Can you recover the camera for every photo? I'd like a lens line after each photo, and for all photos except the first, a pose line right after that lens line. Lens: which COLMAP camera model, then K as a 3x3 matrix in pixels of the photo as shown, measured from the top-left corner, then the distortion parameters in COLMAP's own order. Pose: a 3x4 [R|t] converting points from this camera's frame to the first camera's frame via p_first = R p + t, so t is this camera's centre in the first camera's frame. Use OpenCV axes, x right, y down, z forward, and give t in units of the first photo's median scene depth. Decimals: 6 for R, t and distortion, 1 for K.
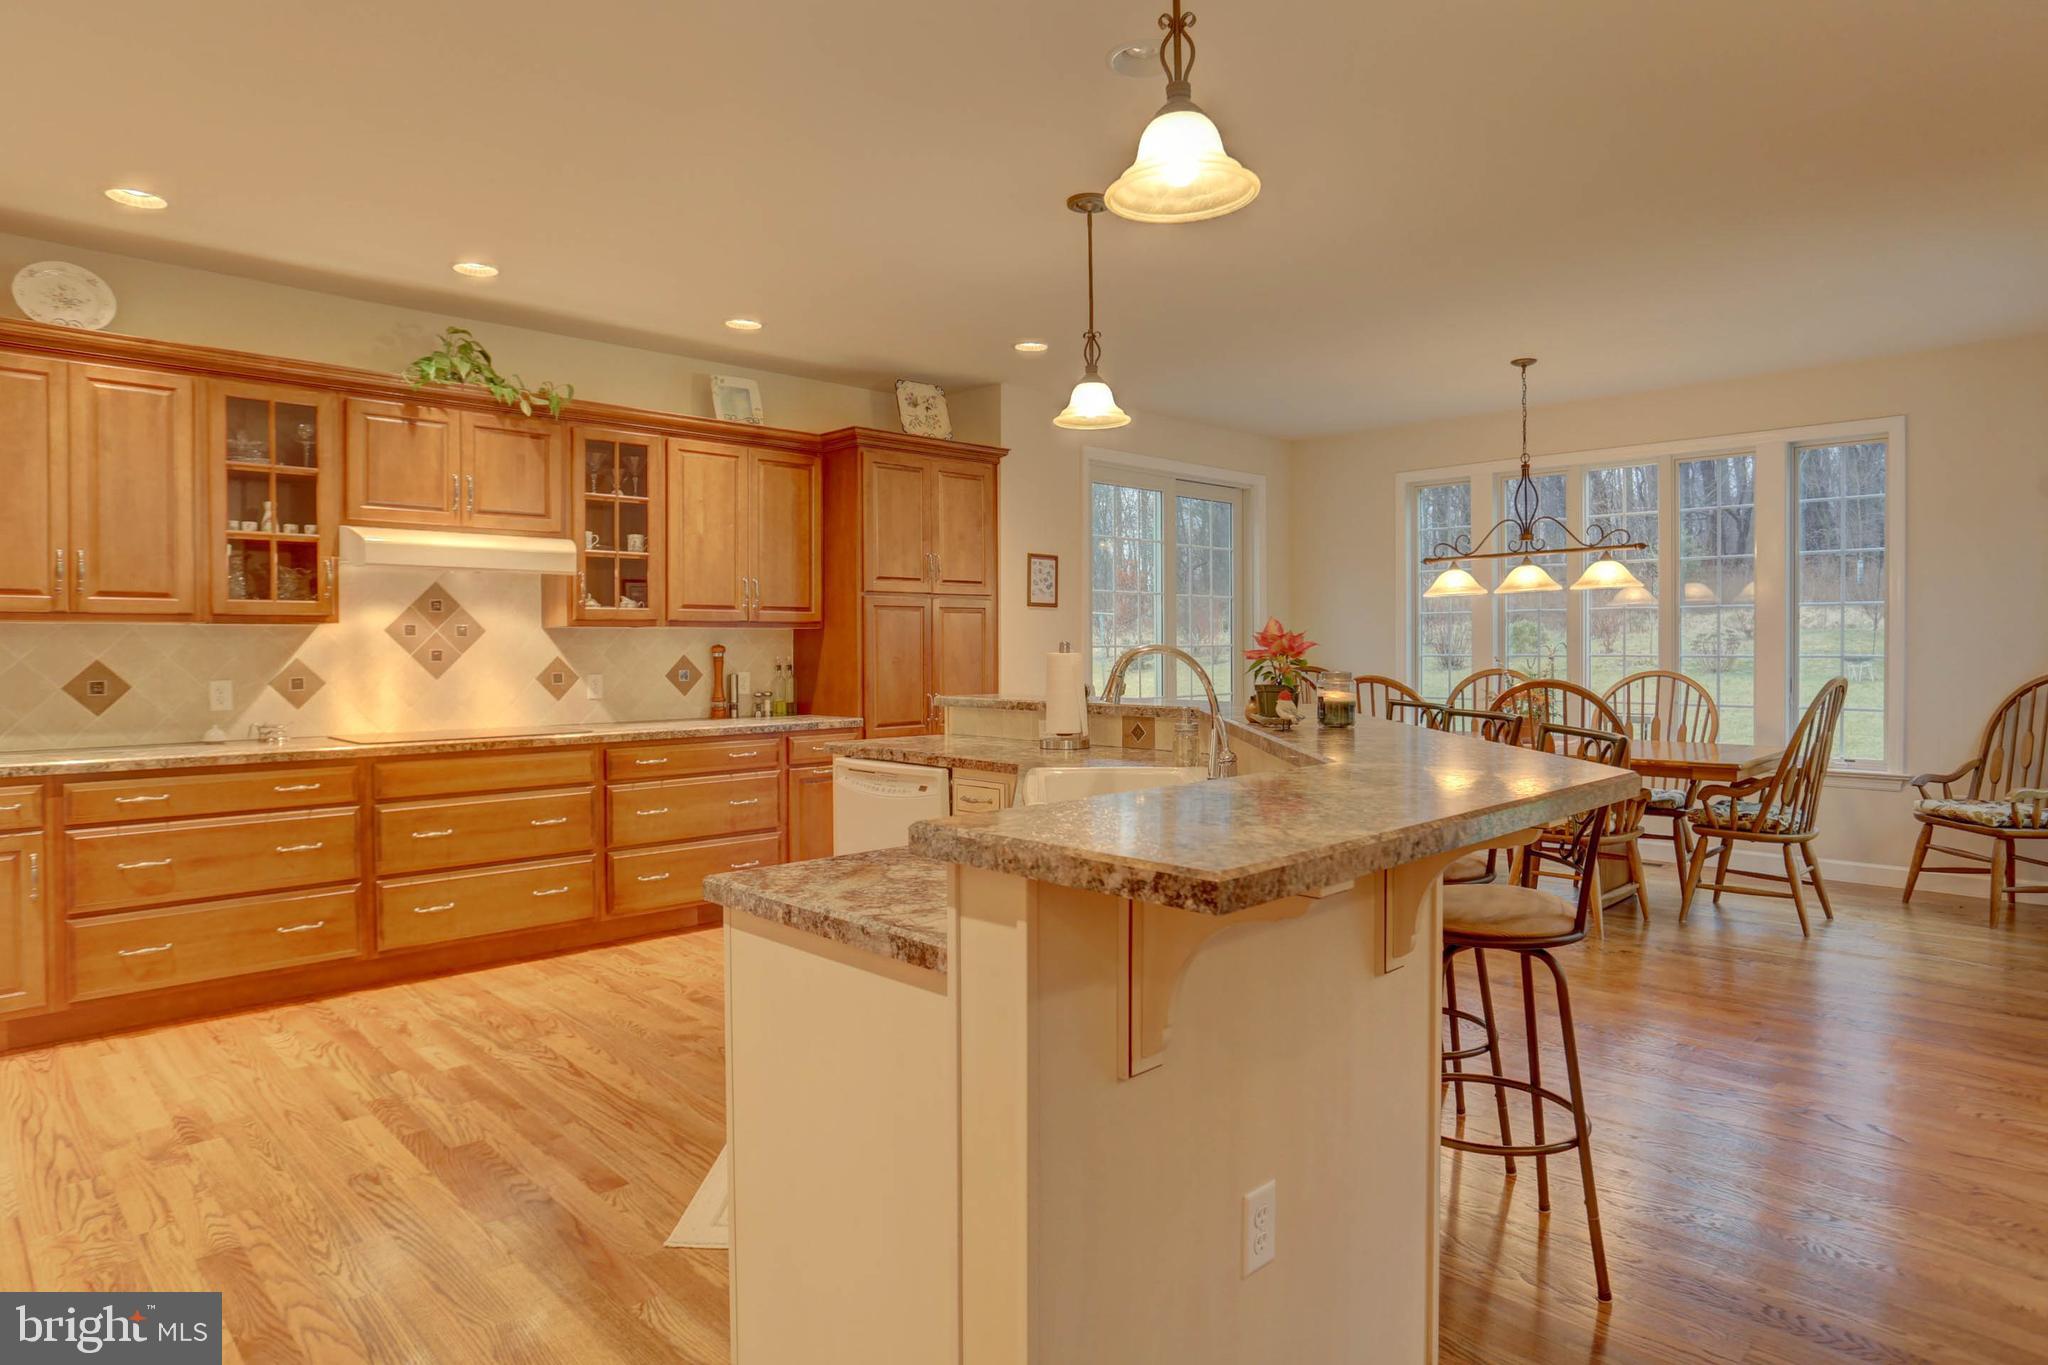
lens RADIAL K [[1175.1, 0, 977.4], [0, 1175.1, 639.5], [0, 0, 1]] dist [-0.025571, 0.015618]
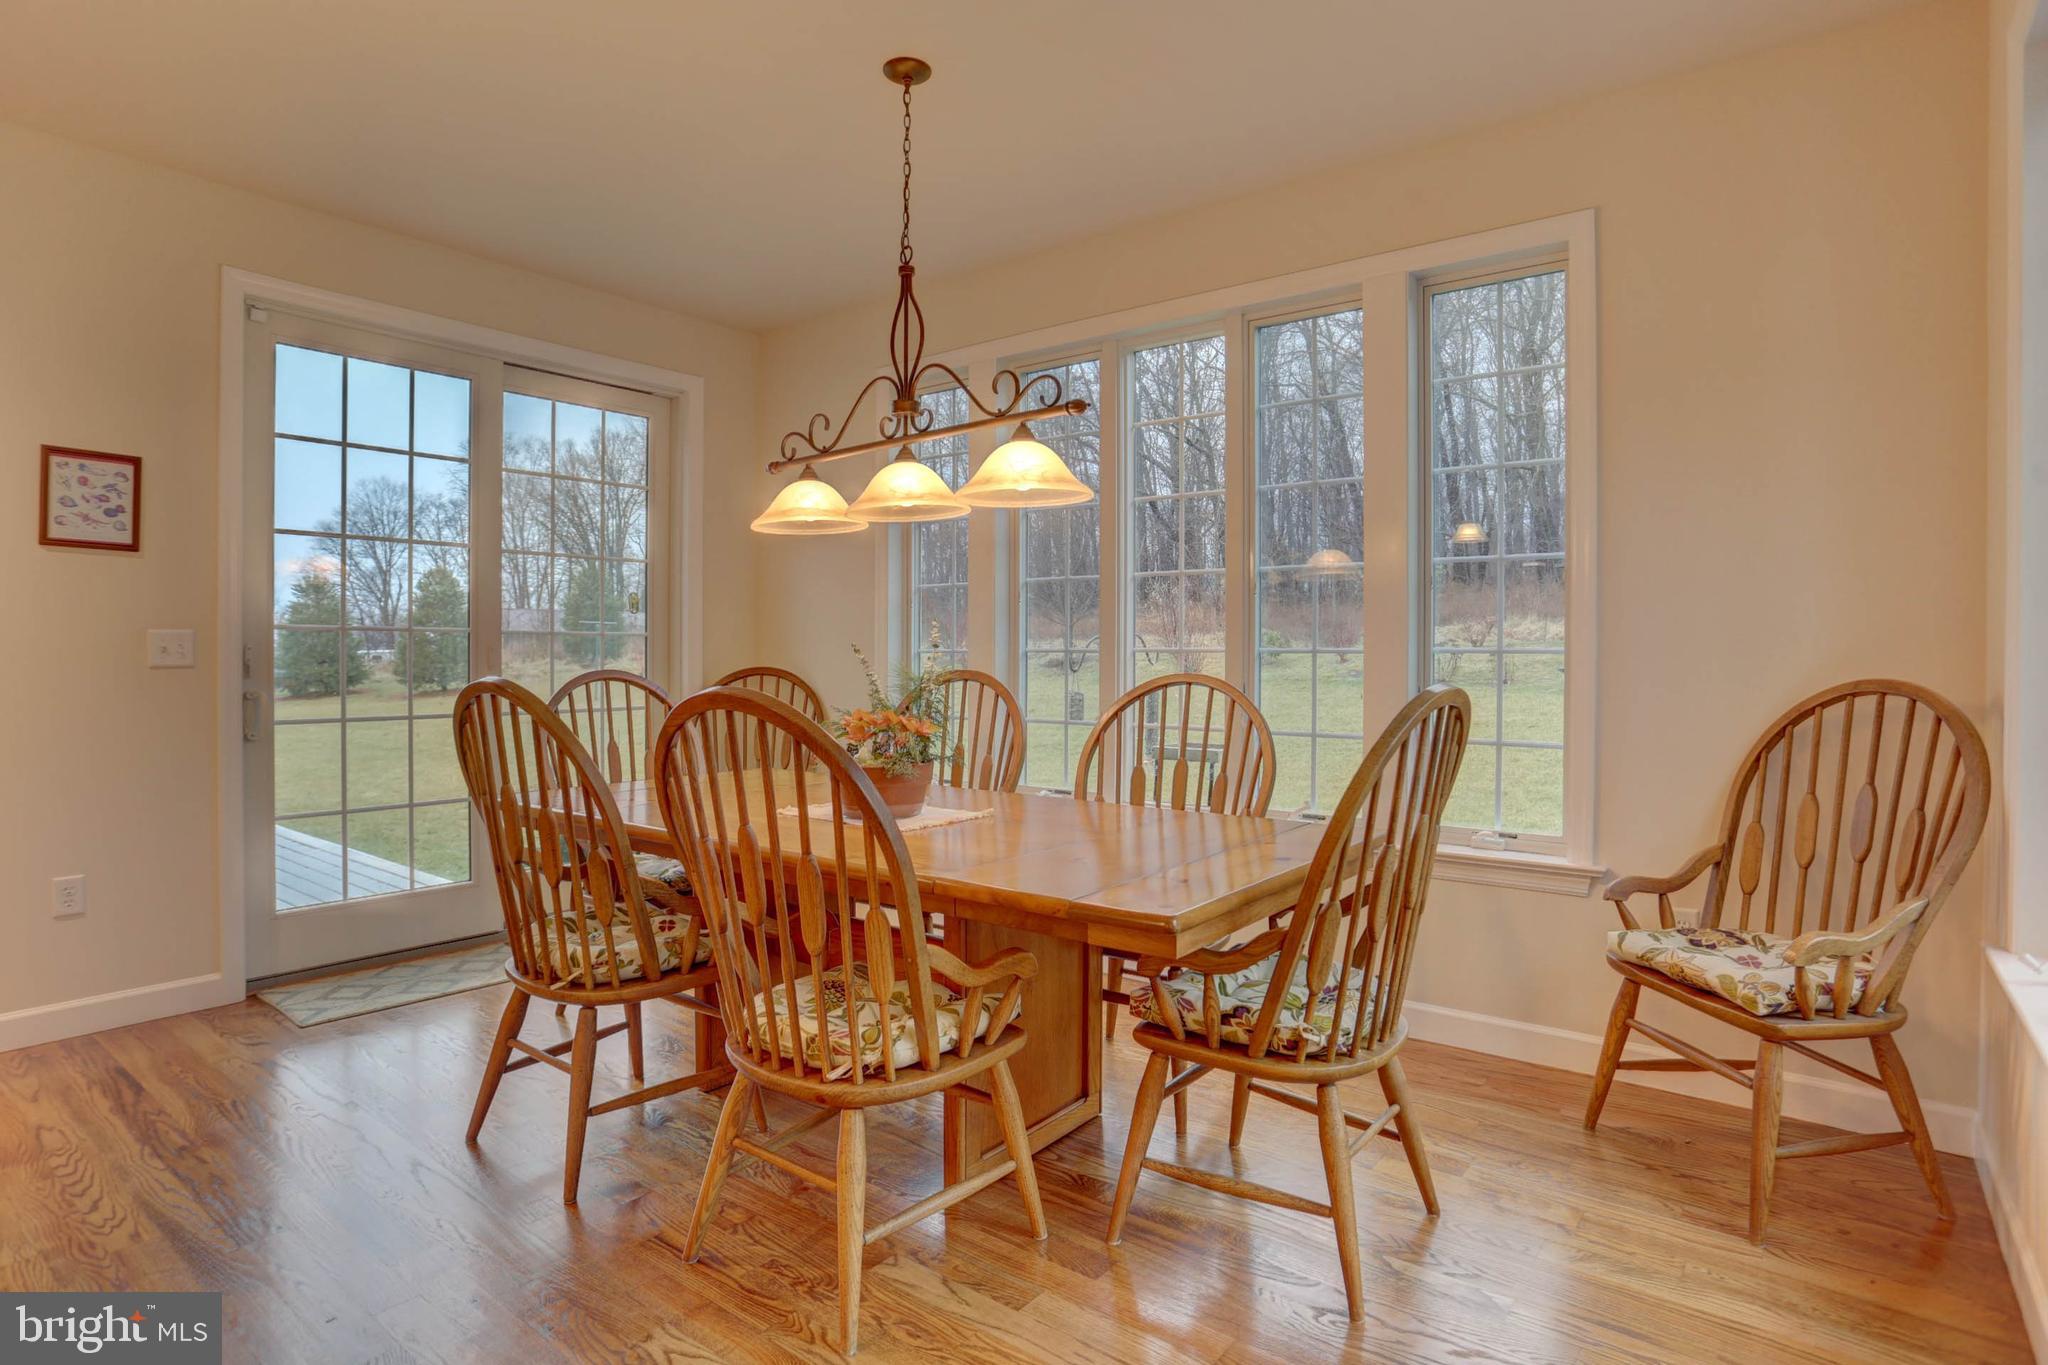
lens RADIAL K [[1044.6, 0, 1011.4], [0, 1044.6, 644.1], [0, 0, 1]] dist [-0.018540, 0.008094]
pose [[0.990021, 0.009911, 0.140574, 0.481861], [-0.008664, 0.999917, -0.009484, 0.019769], [-0.140656, 0.008171, 0.990025, 0.585579]]
